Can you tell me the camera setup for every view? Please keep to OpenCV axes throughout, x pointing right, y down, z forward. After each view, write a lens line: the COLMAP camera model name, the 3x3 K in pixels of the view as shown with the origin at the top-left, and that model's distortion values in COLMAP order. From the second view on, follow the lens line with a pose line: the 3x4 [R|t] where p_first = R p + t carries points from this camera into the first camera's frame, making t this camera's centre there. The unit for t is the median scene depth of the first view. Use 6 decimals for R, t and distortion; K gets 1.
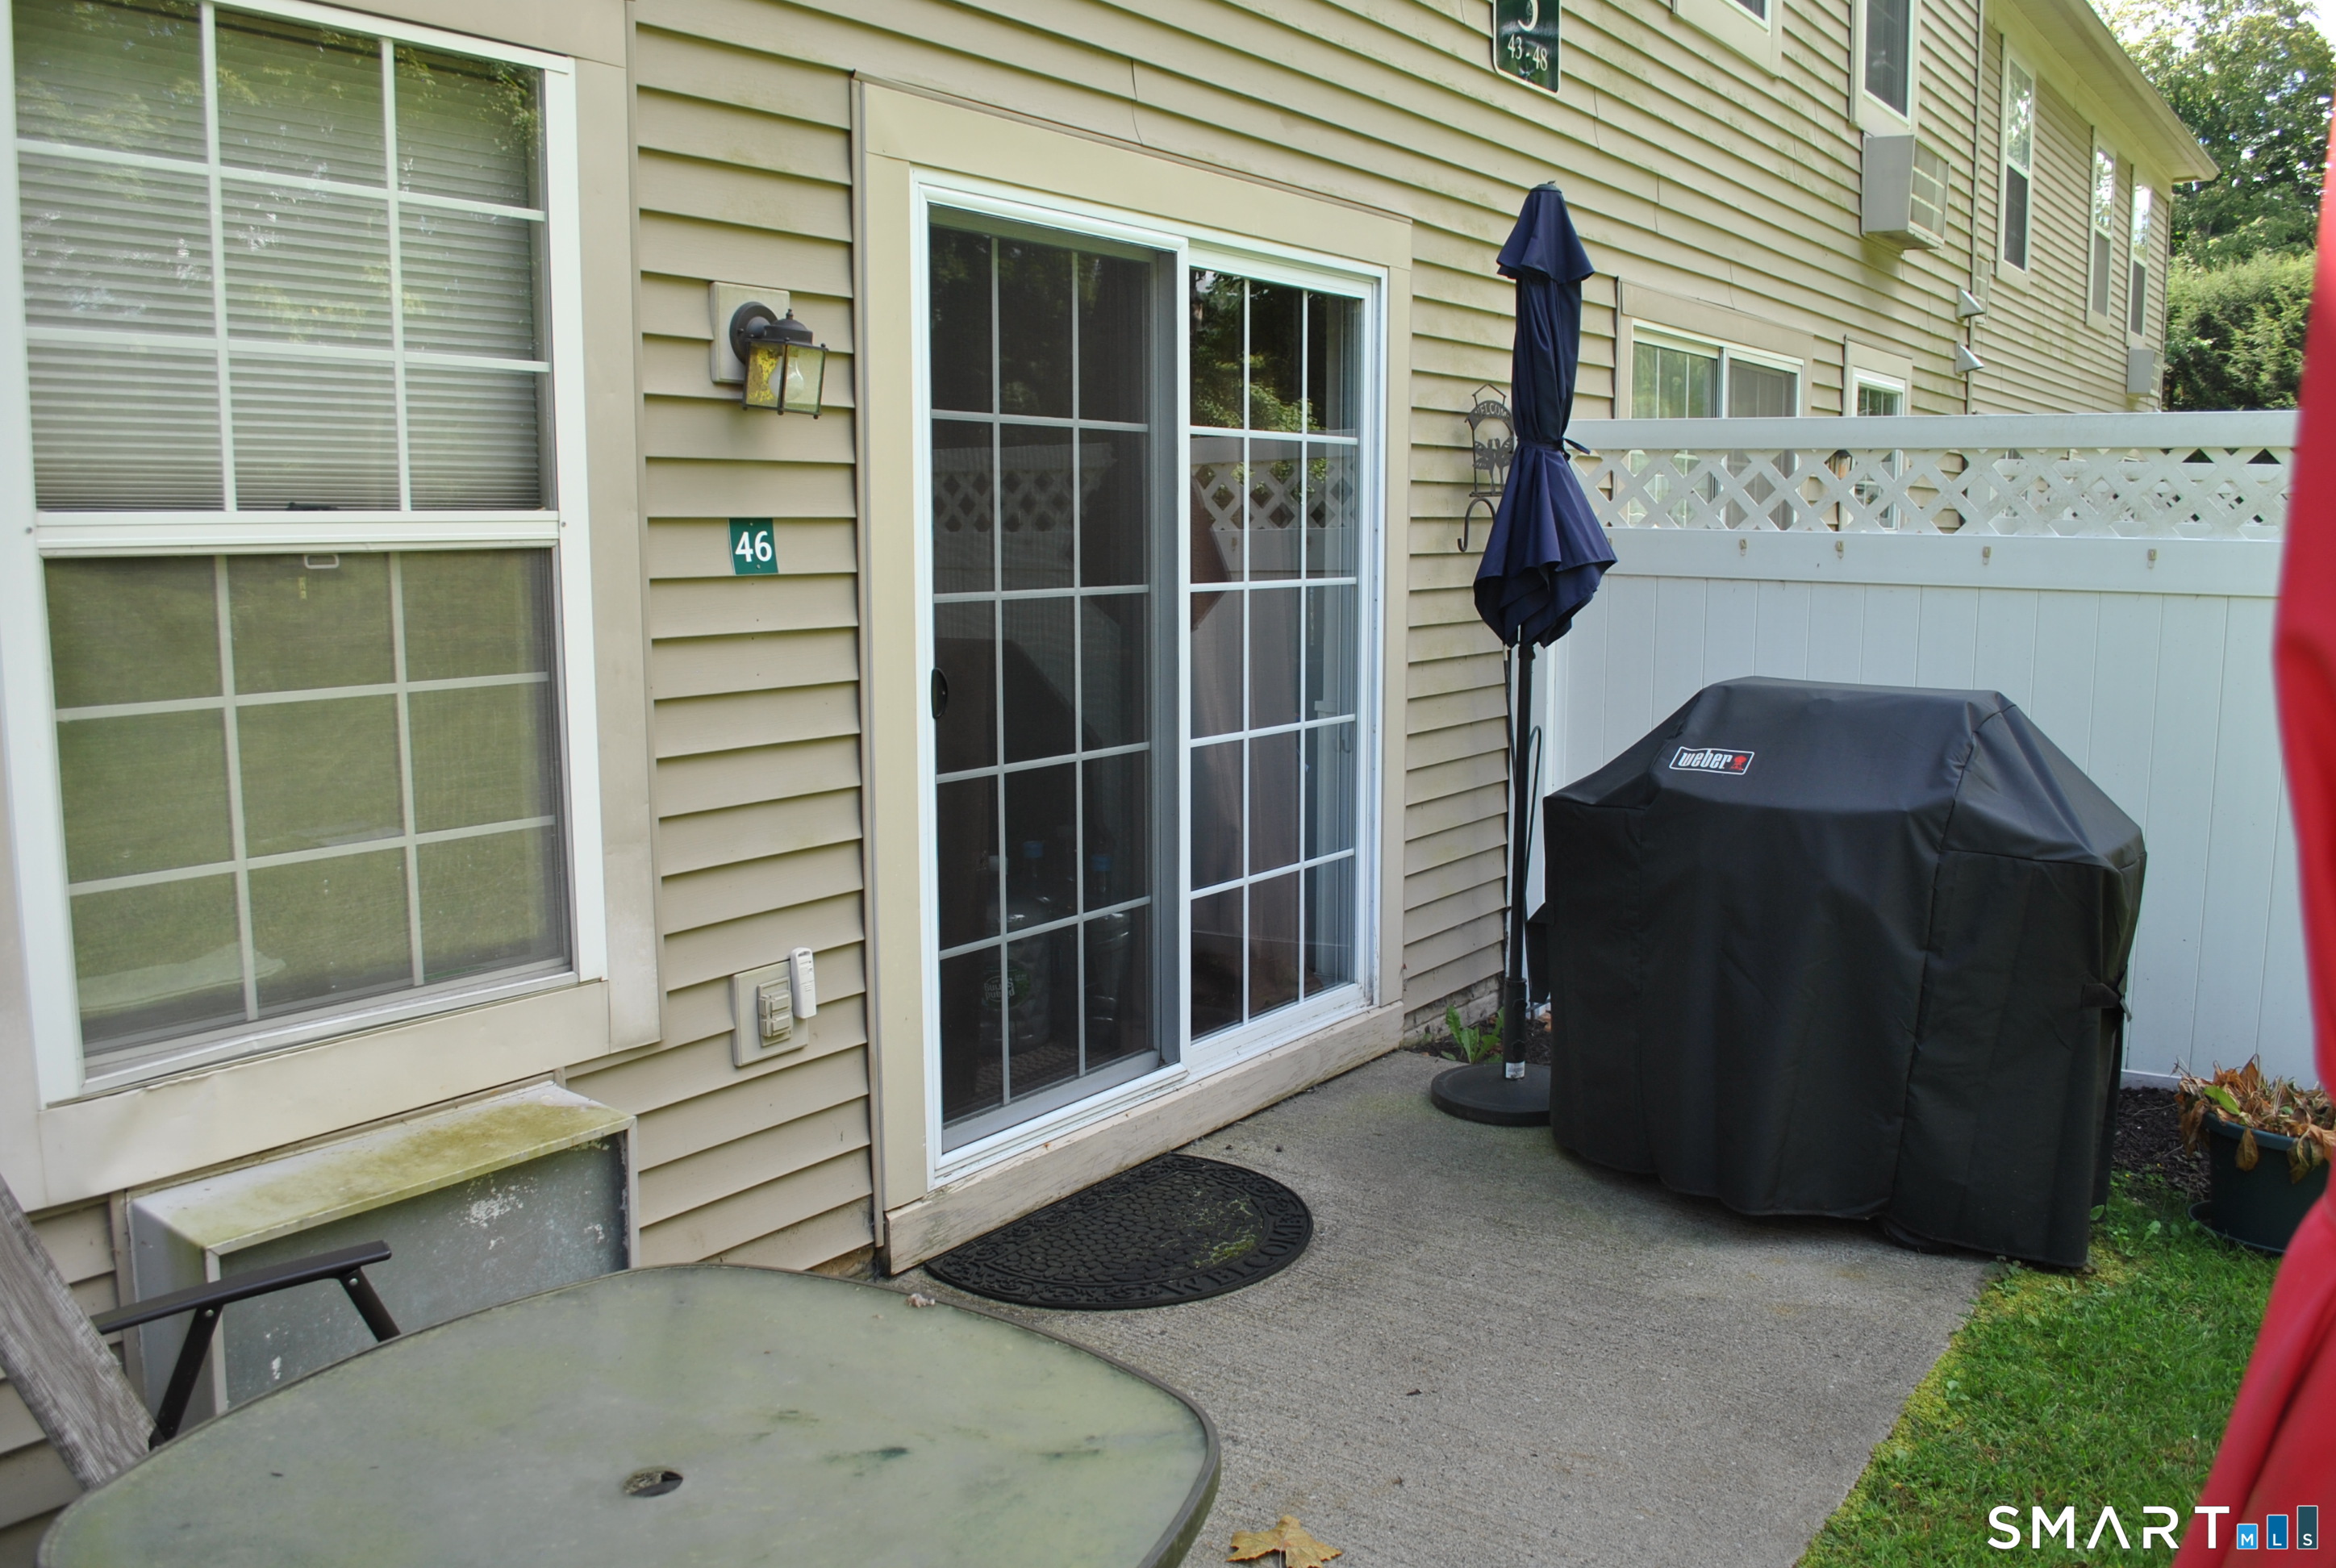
lens RADIAL K [[1953.6, 0, 1168.8], [0, 1953.6, 745.6], [0, 0, 1]] dist [-0.037979, -0.004623]
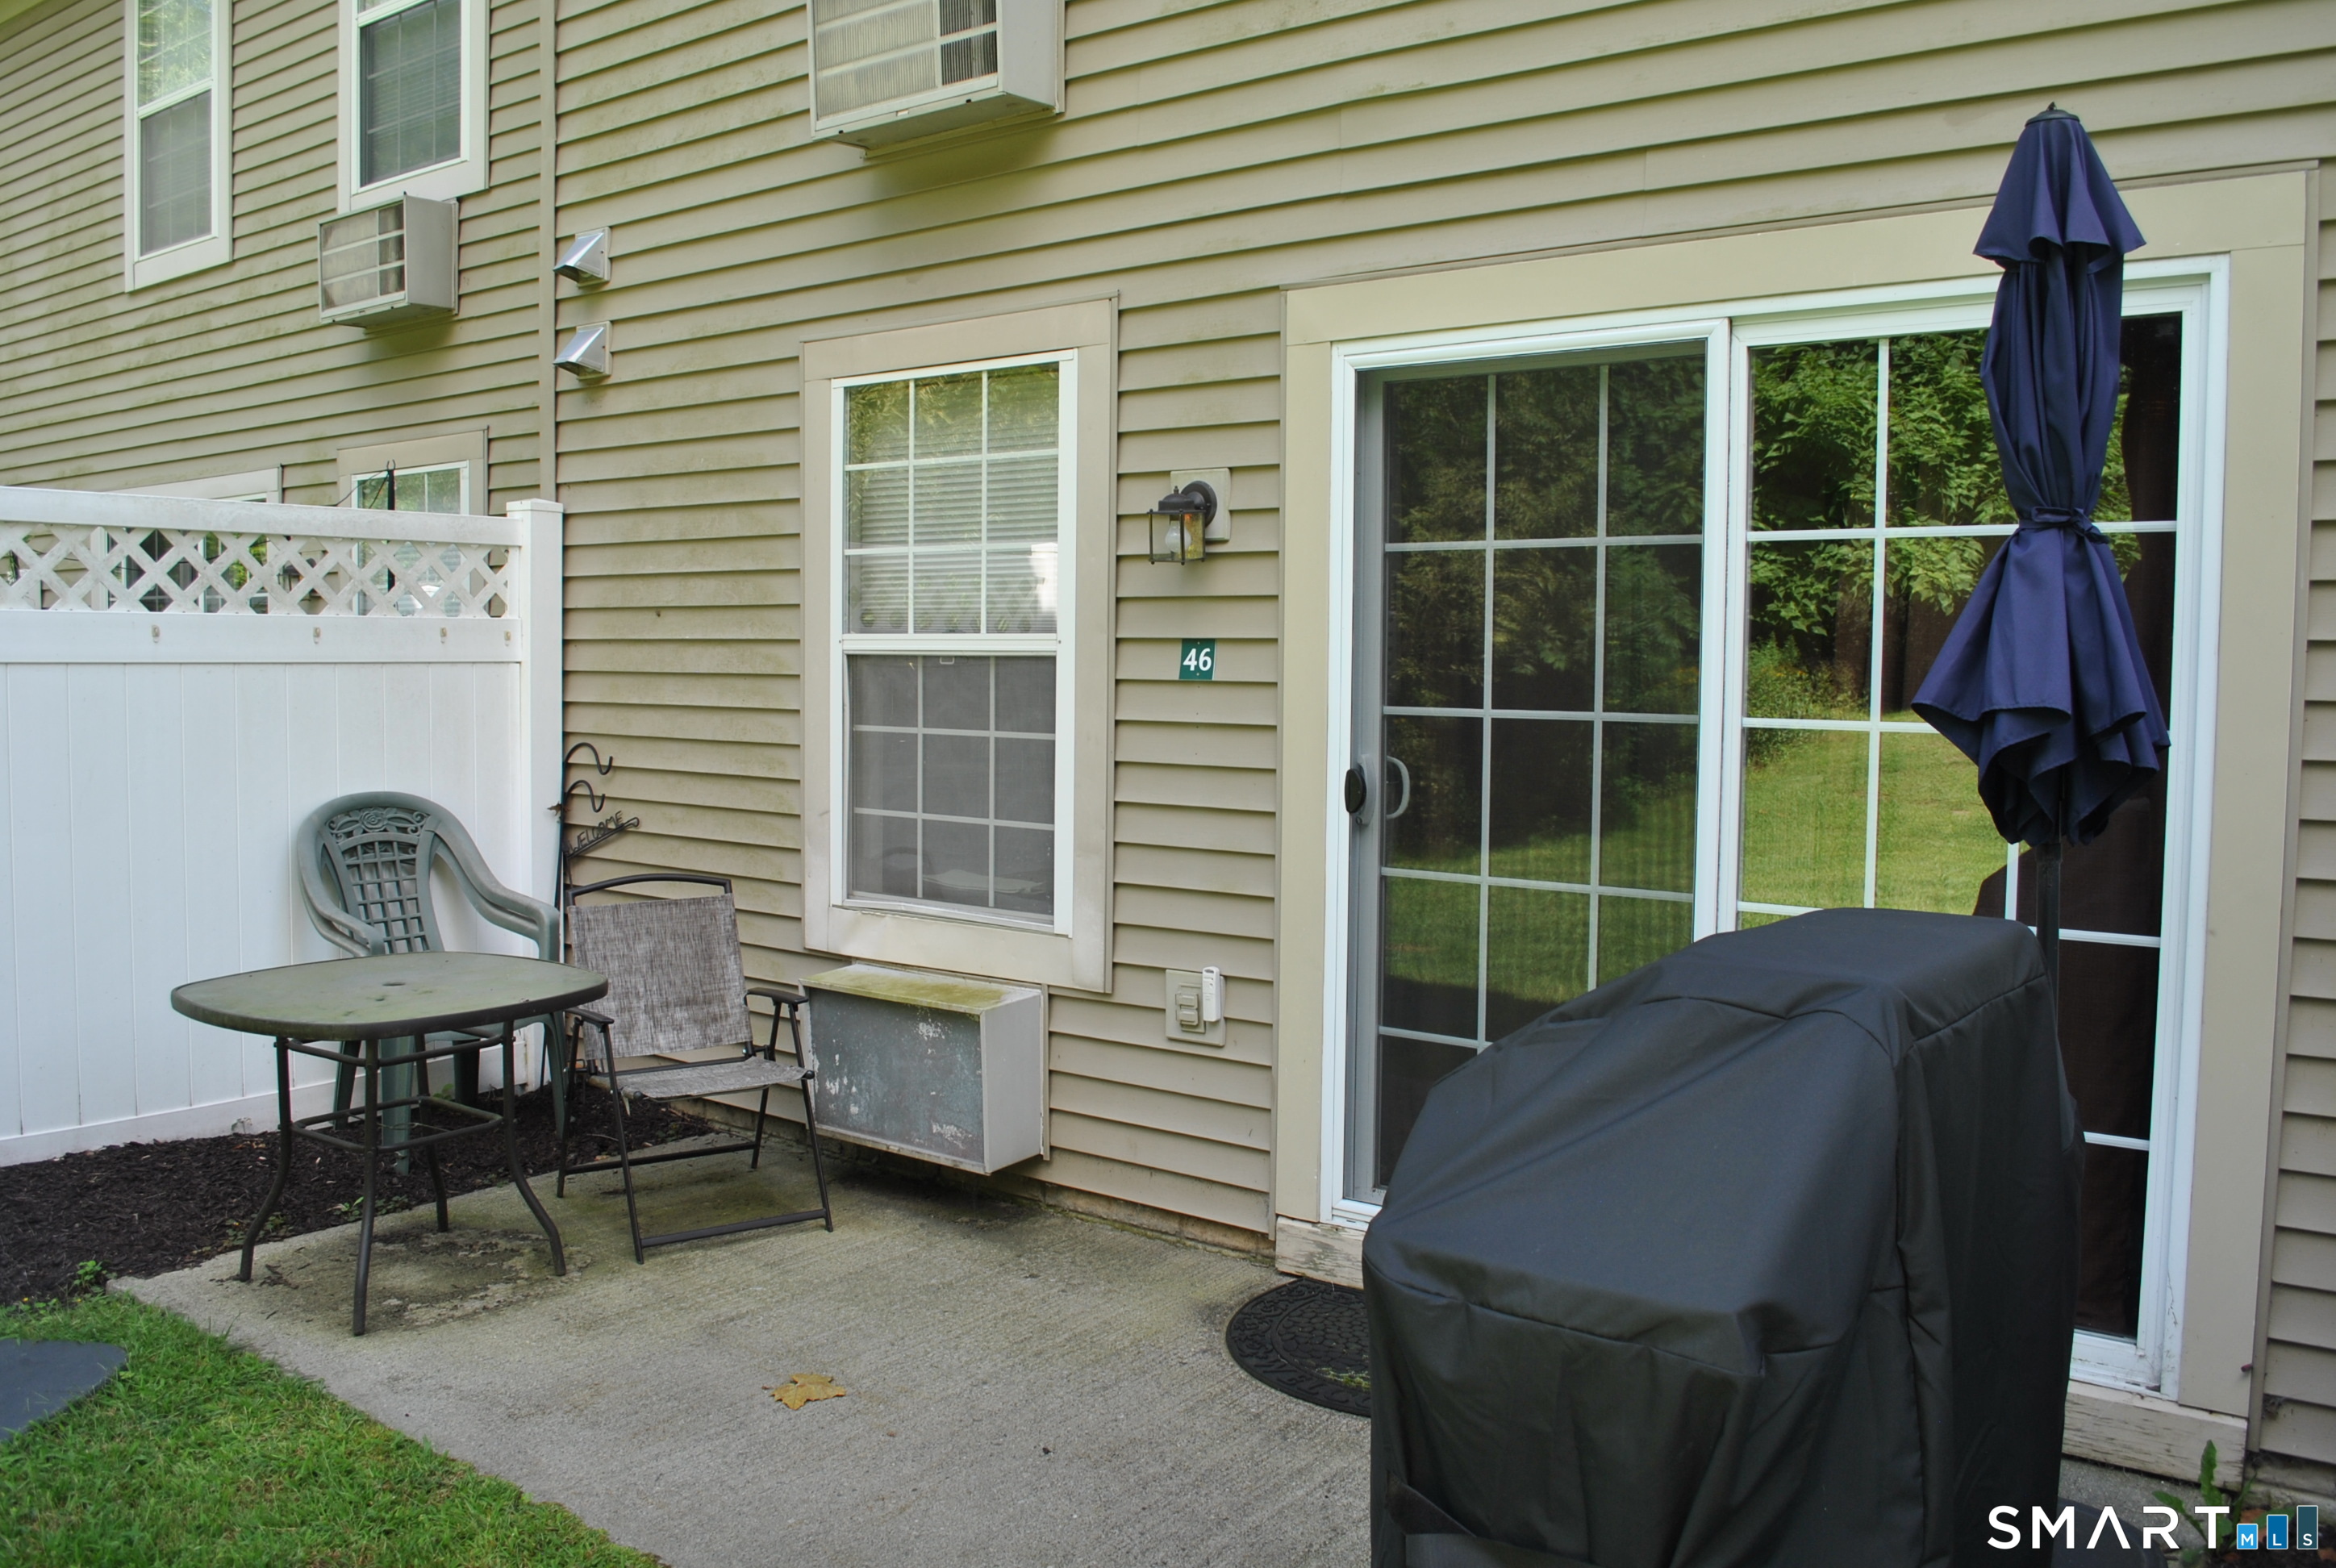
lens RADIAL K [[1935.7, 0, 1168.0], [0, 1935.7, 784.0], [0, 0, 1]] dist [-0.074389, -0.006563]
pose [[-0.046474, 0.072508, -0.996284, 1.133955], [-0.122054, 0.989477, 0.077706, -0.118911], [0.991435, 0.125211, -0.037136, 1.044740]]
